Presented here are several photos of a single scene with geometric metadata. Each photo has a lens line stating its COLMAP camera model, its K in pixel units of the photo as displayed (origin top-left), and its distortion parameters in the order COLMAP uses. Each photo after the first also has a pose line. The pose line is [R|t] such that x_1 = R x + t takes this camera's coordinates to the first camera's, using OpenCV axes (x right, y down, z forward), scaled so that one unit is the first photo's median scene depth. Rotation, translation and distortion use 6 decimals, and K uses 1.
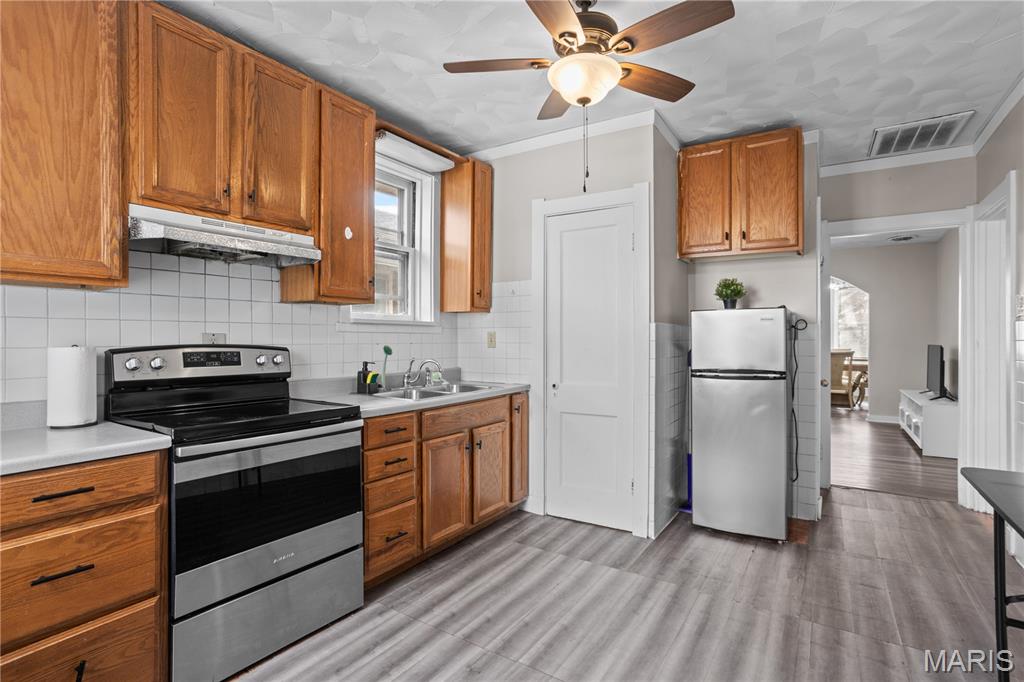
lens RADIAL K [[509.6, 0, 509.4], [0, 509.6, 336.5], [0, 0, 1]] dist [-0.001864, 0.000442]
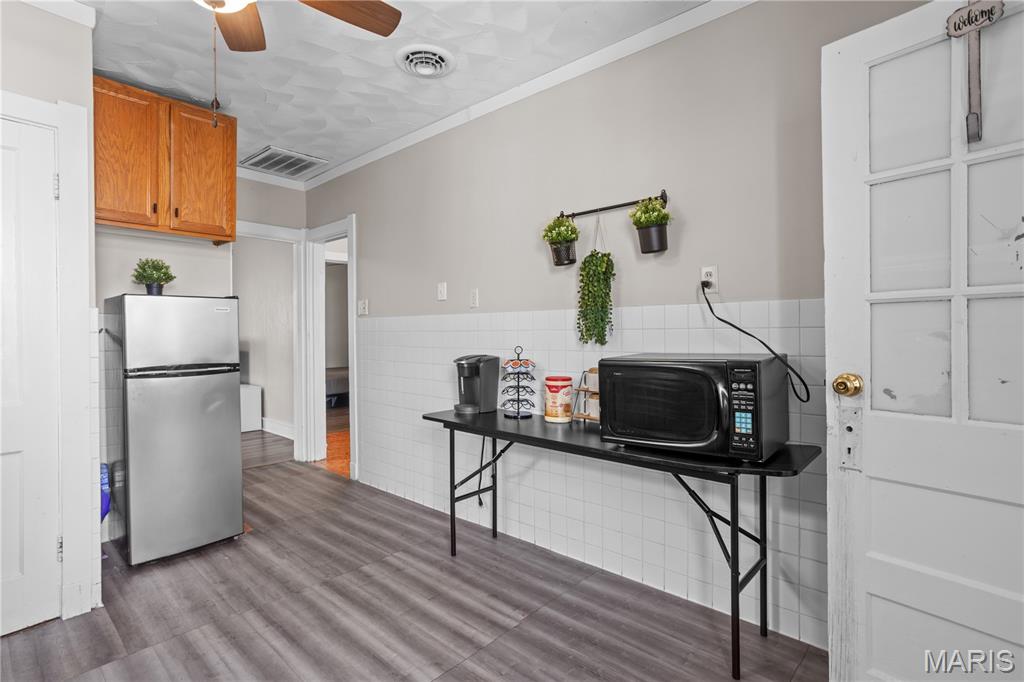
lens RADIAL K [[509.6, 0, 509.4], [0, 509.6, 336.5], [0, 0, 1]] dist [-0.001864, 0.000442]
pose [[0.153445, -0.009534, 0.988111, -0.392134], [0.004756, 0.999949, 0.008910, 0.011815], [-0.988146, 0.003332, 0.153483, 0.366155]]
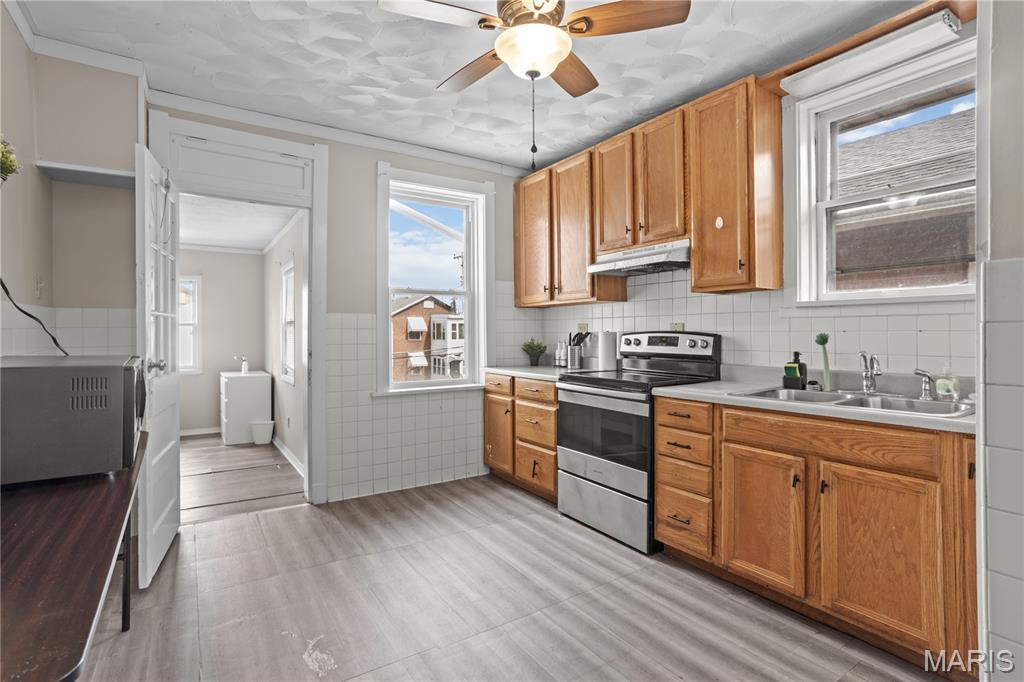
lens RADIAL K [[497.8, 0, 509.0], [0, 497.8, 329.7], [0, 0, 1]] dist [-0.000019, 0.000281]
pose [[-0.387954, -0.003808, -0.921671, 0.803472], [0.006182, 0.999958, -0.006734, 0.017226], [0.921658, -0.008310, -0.387914, 1.041378]]
